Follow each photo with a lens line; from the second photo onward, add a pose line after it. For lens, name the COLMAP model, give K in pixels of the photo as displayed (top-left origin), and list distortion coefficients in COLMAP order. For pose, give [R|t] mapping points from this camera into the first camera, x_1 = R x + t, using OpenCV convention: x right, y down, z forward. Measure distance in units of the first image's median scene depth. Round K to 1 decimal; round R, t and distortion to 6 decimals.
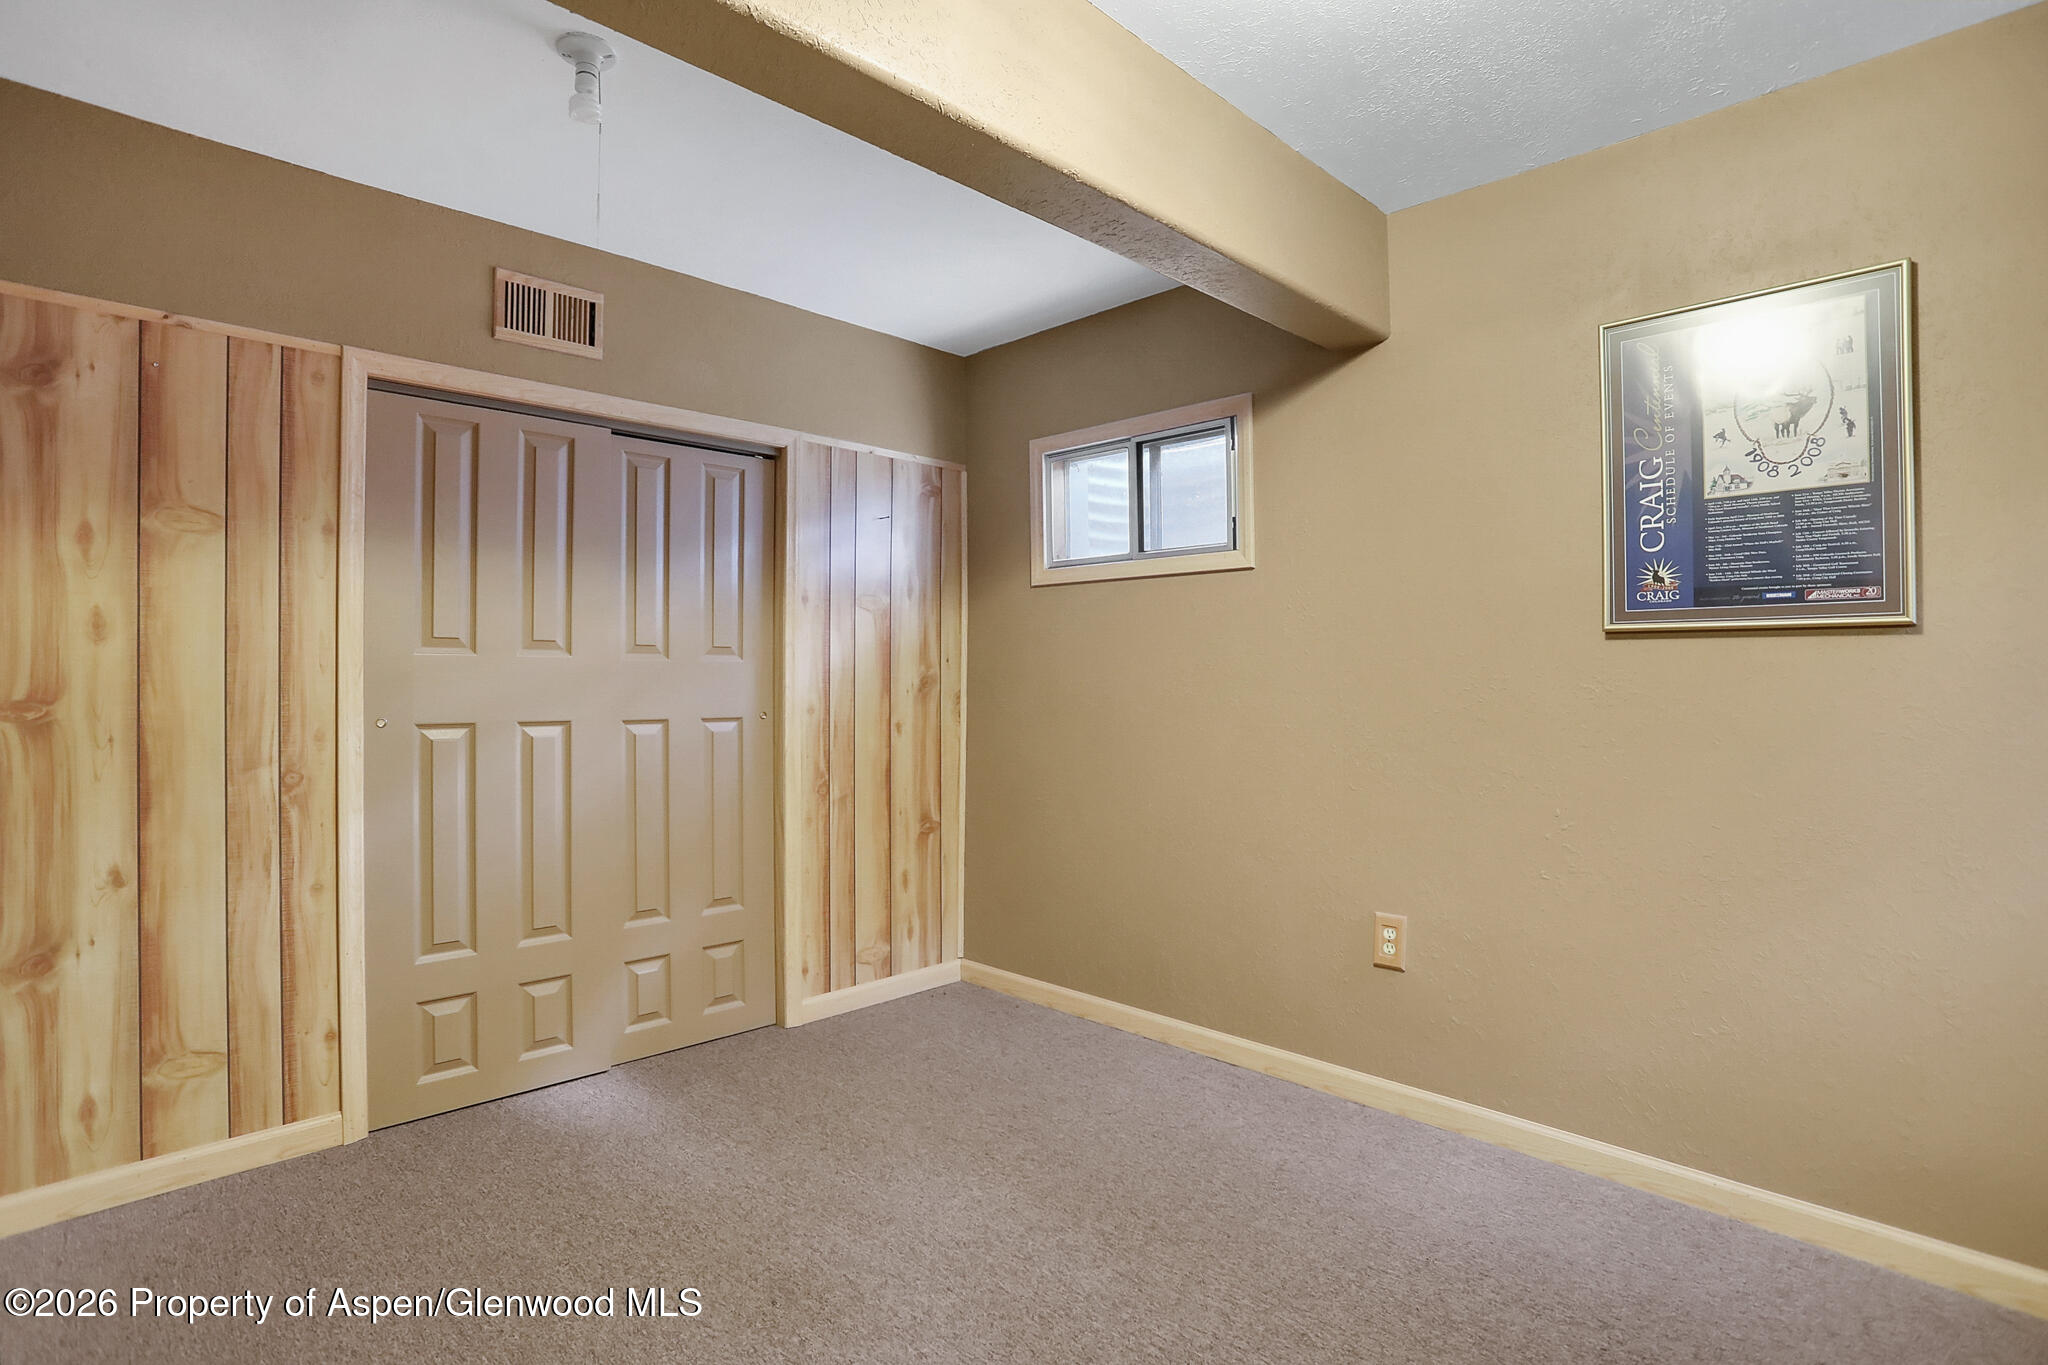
lens RADIAL K [[997.8, 0, 1023.8], [0, 997.8, 667.6], [0, 0, 1]] dist [-0.048508, 0.004585]
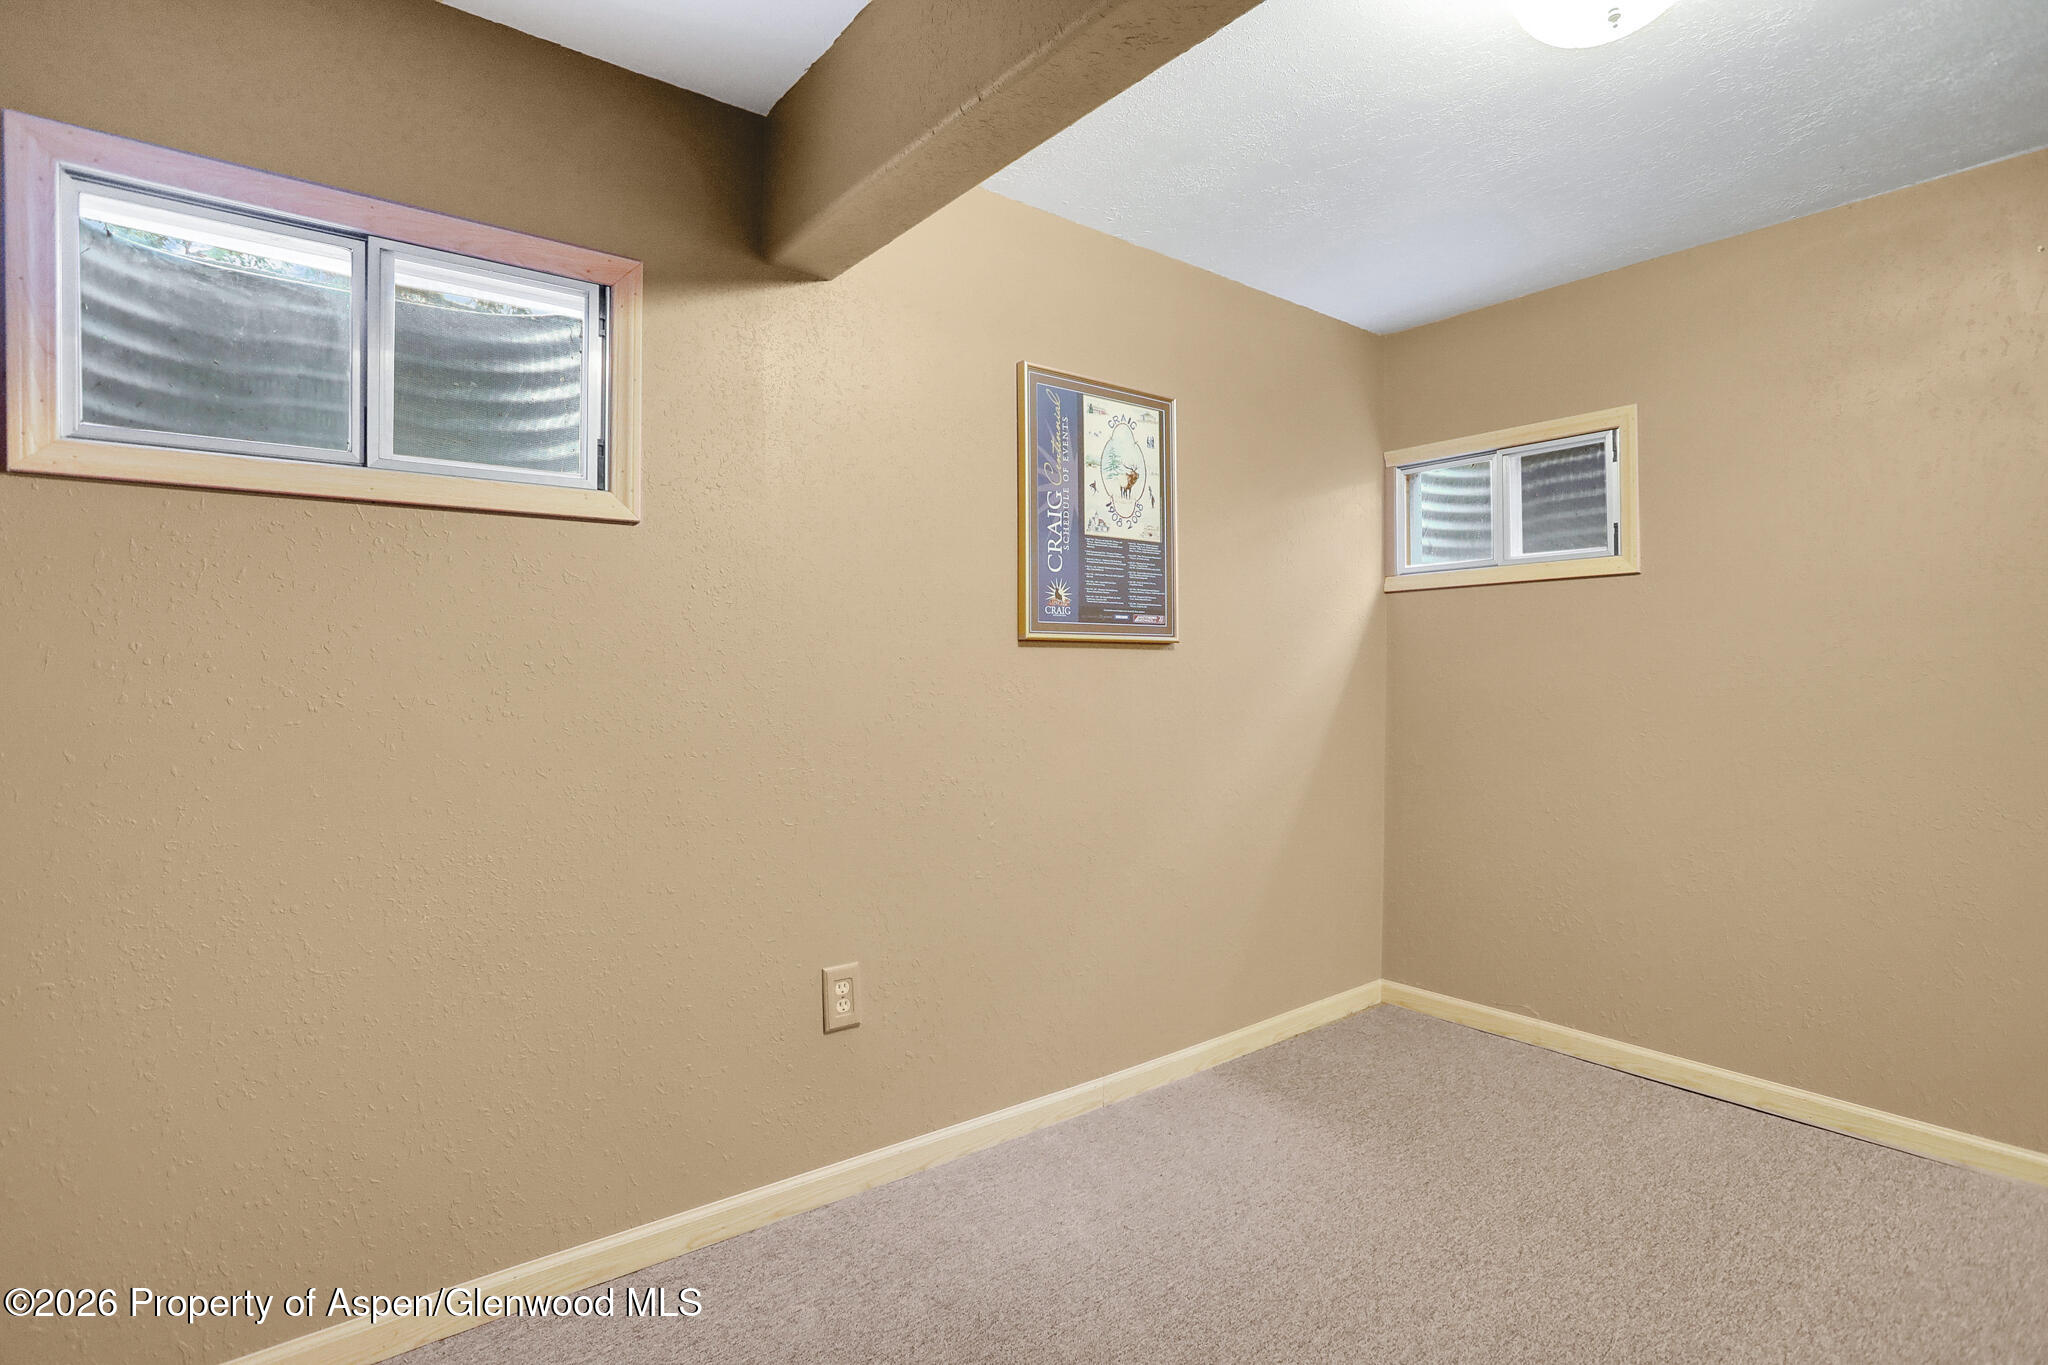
lens RADIAL K [[997.8, 0, 1033.9], [0, 997.8, 681.5], [0, 0, 1]] dist [-0.048508, 0.004585]
pose [[0.119399, -0.003339, 0.992841, -0.565279], [0.004133, 0.999987, 0.002866, 0.008413], [-0.992838, 0.003762, 0.119411, 0.930619]]
